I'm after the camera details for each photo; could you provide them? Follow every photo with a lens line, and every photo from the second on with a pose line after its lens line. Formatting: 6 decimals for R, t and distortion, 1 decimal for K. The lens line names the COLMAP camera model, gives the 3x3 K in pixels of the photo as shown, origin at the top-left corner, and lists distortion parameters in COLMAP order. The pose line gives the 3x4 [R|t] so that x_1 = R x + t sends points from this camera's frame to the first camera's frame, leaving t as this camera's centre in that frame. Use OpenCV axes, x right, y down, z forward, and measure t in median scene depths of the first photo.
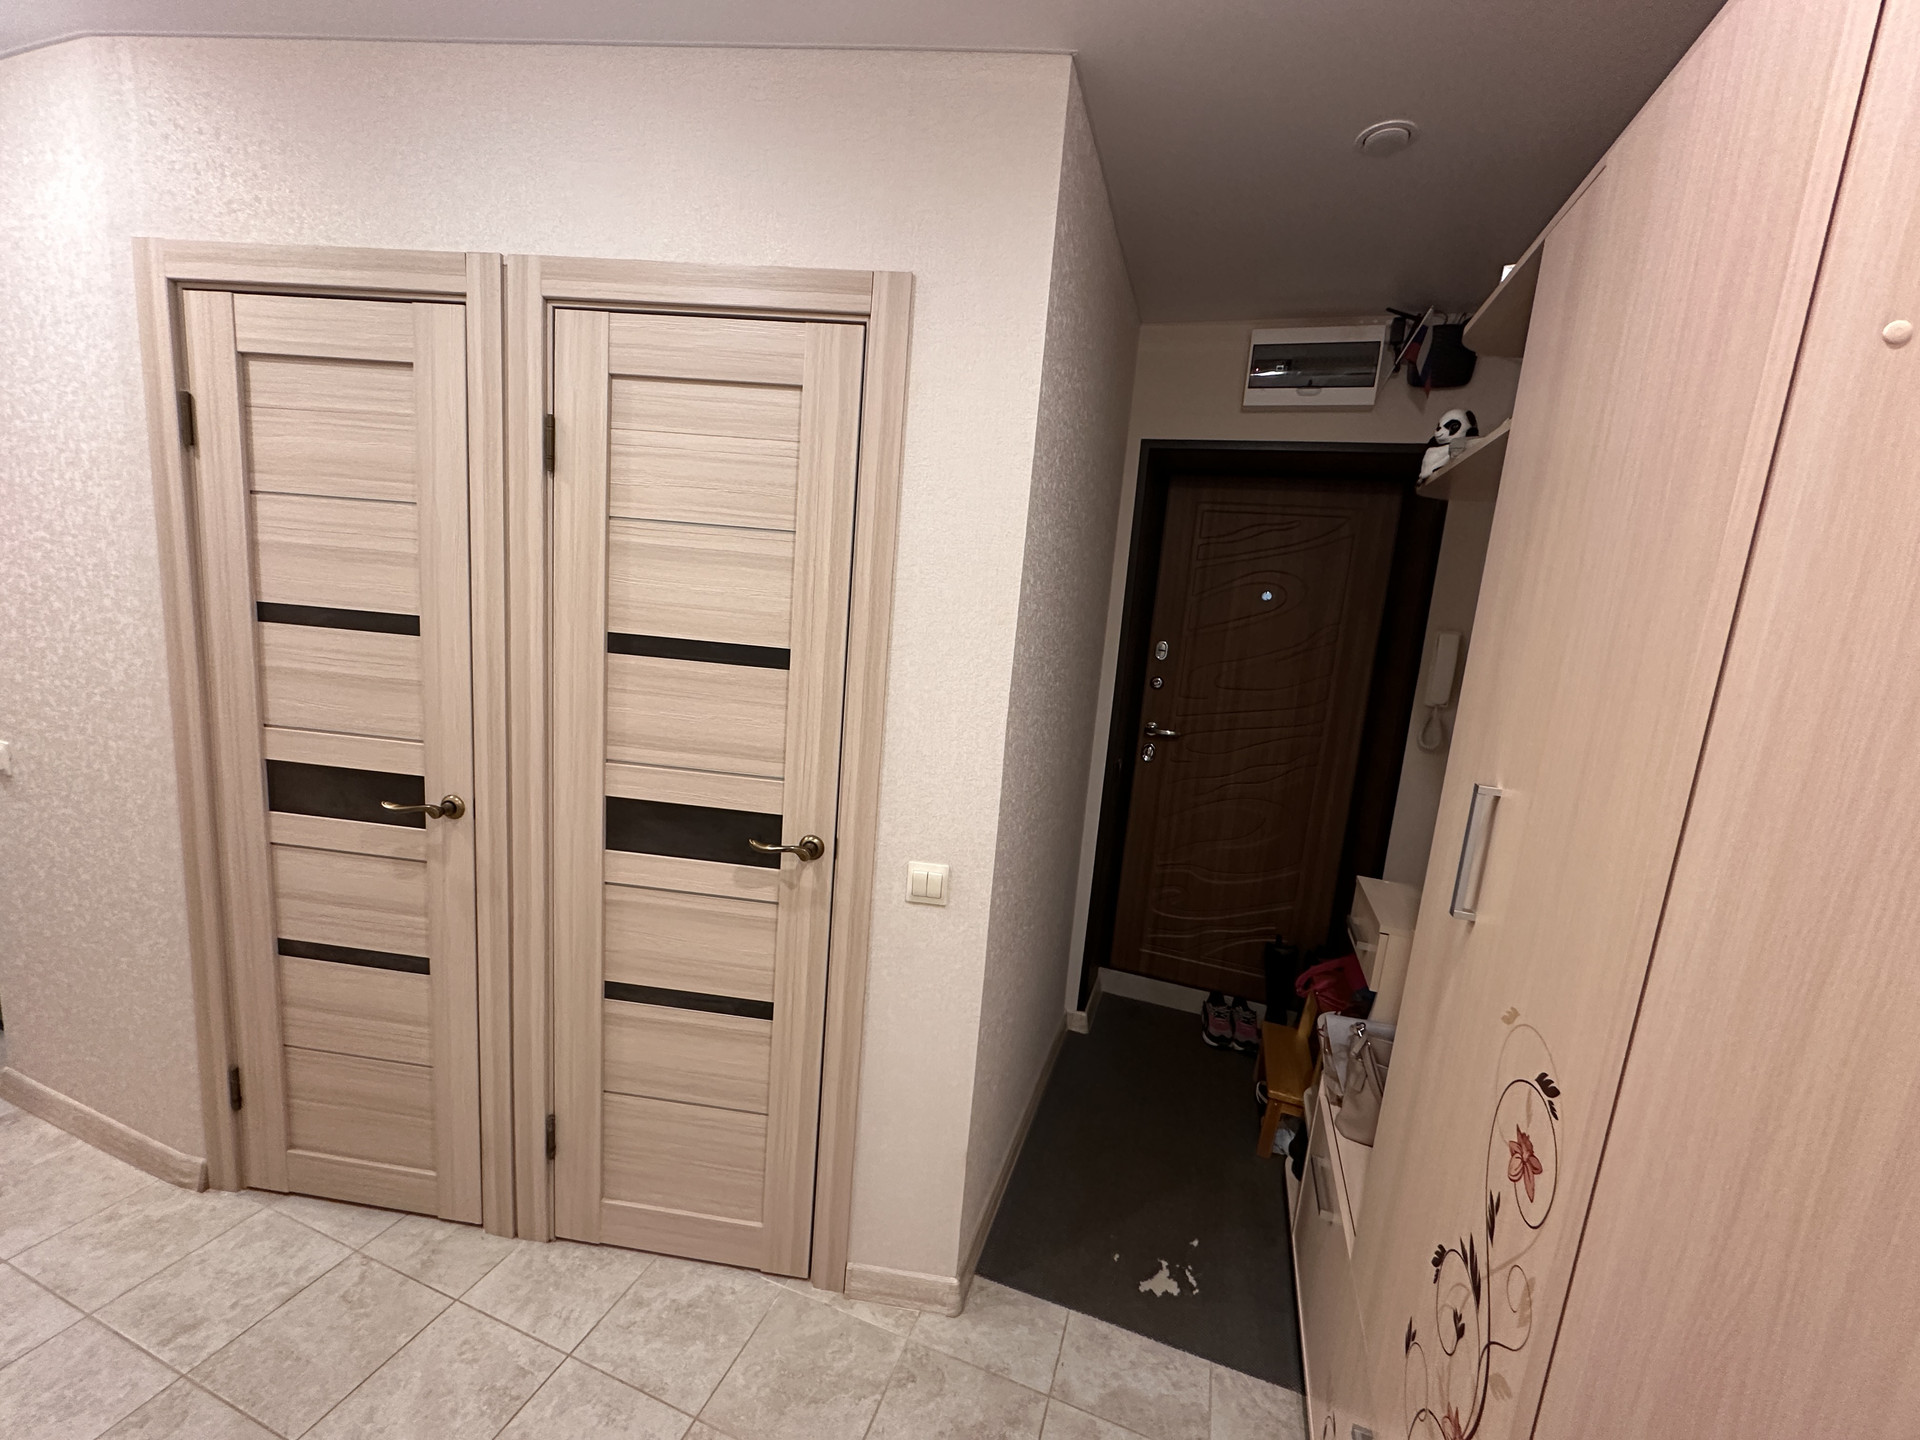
lens RADIAL K [[768.8, 0, 957.6], [0, 768.8, 720.7], [0, 0, 1]] dist [-0.002593, 0.000653]
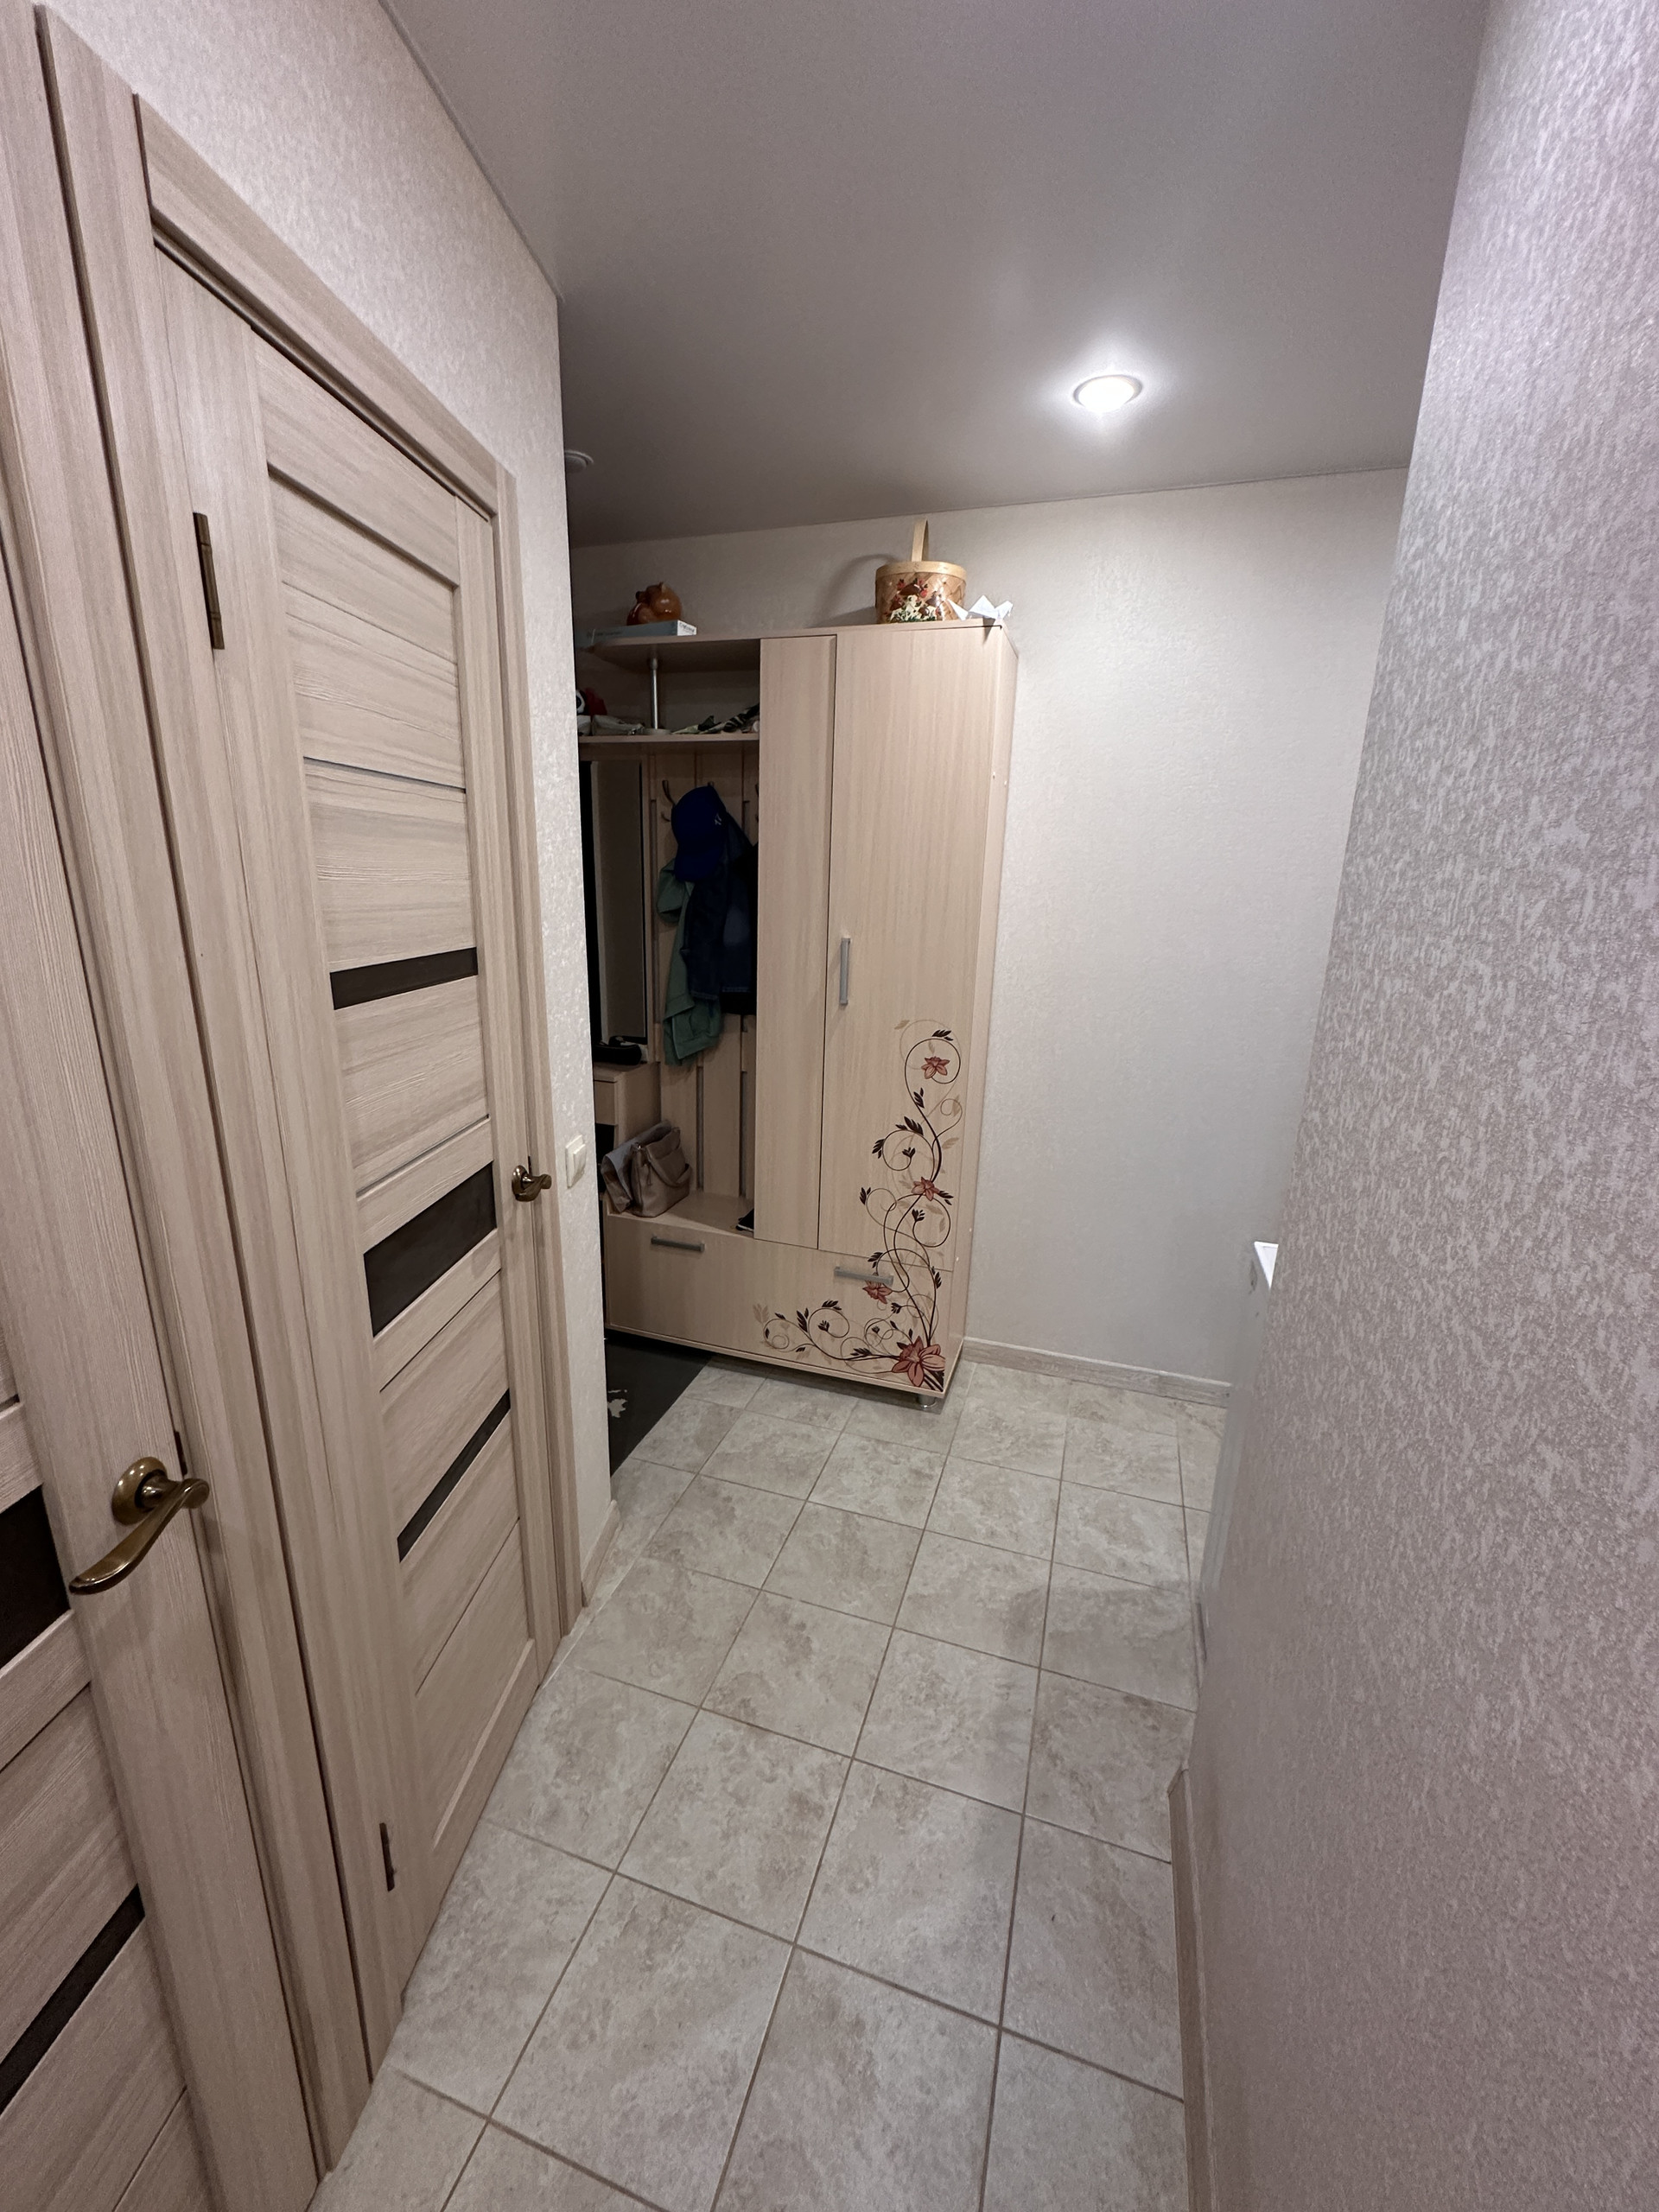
lens RADIAL K [[885.7, 0, 827.1], [0, 885.7, 1103.7], [0, 0, 1]] dist [-0.002593, 0.000653]
pose [[-0.018556, -0.333679, 0.942504, -1.071113], [0.133634, 0.933381, 0.333080, -0.188649], [-0.990857, 0.132131, 0.027271, 0.627743]]
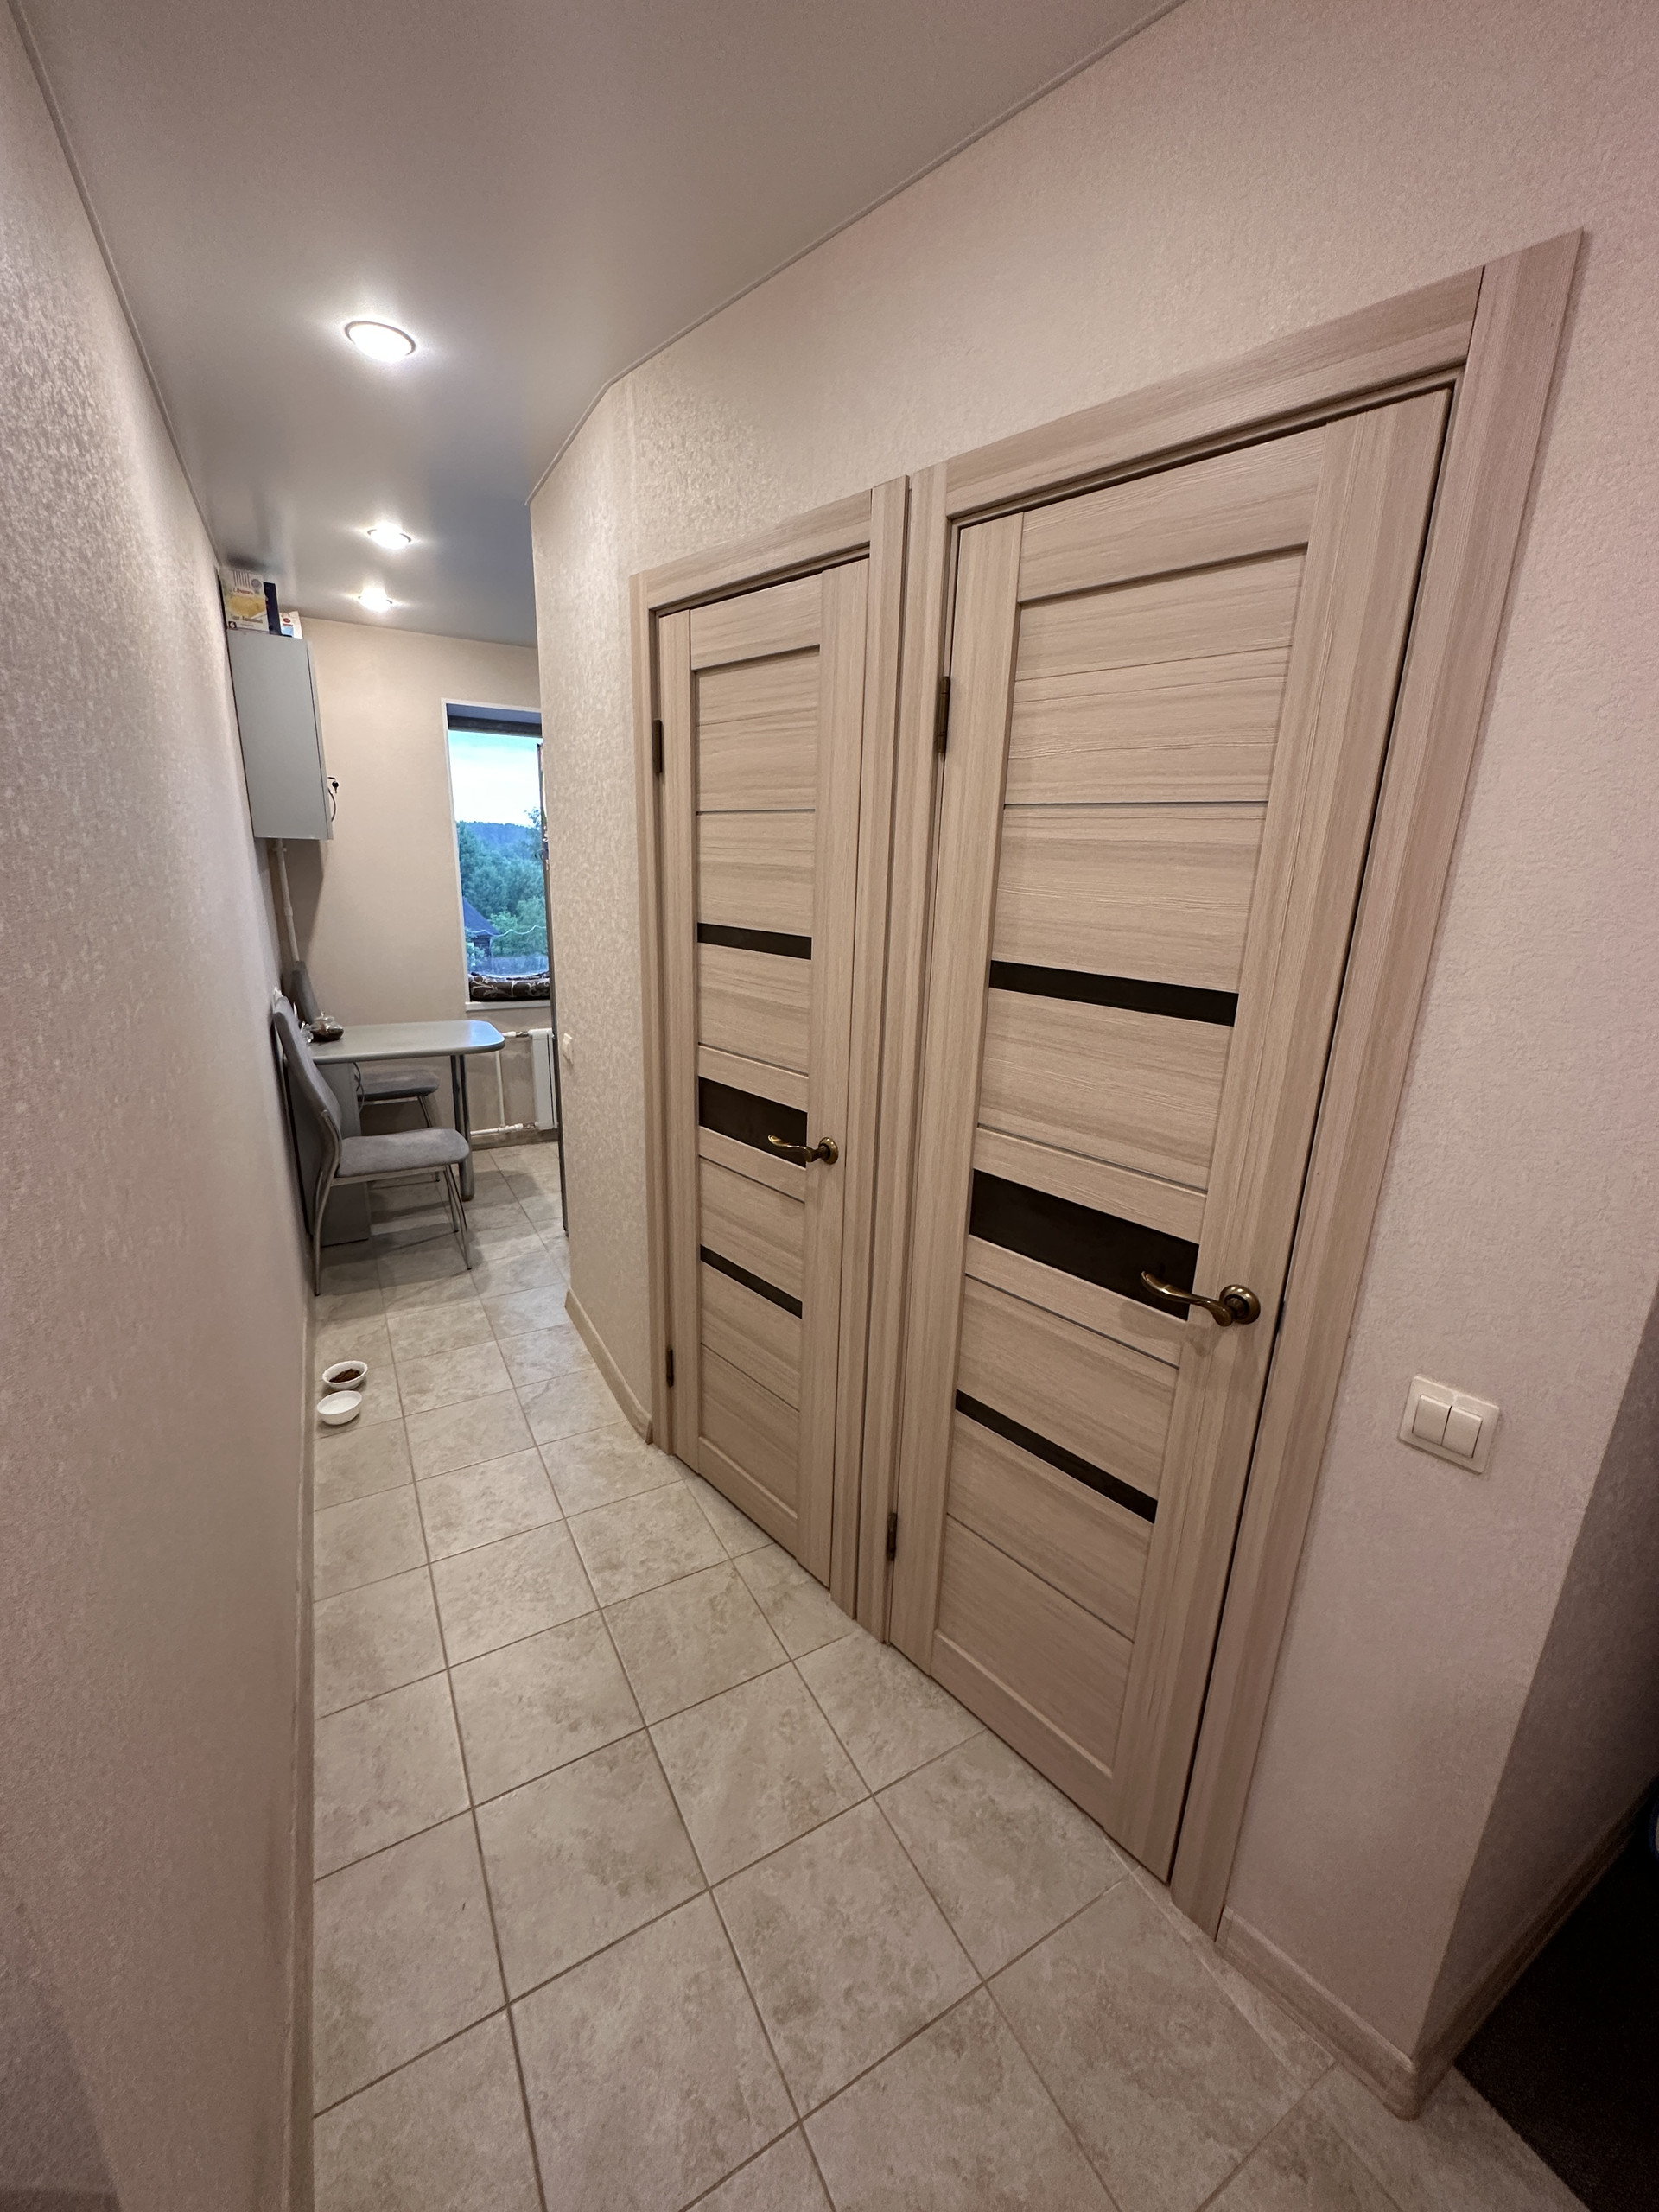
lens RADIAL K [[885.7, 0, 827.1], [0, 885.7, 1103.7], [0, 0, 1]] dist [-0.002593, 0.000653]
pose [[0.754123, 0.123318, -0.645051, 0.007017], [-0.073761, 0.991902, 0.103394, -0.052285], [0.652578, -0.030392, 0.757112, 0.220012]]
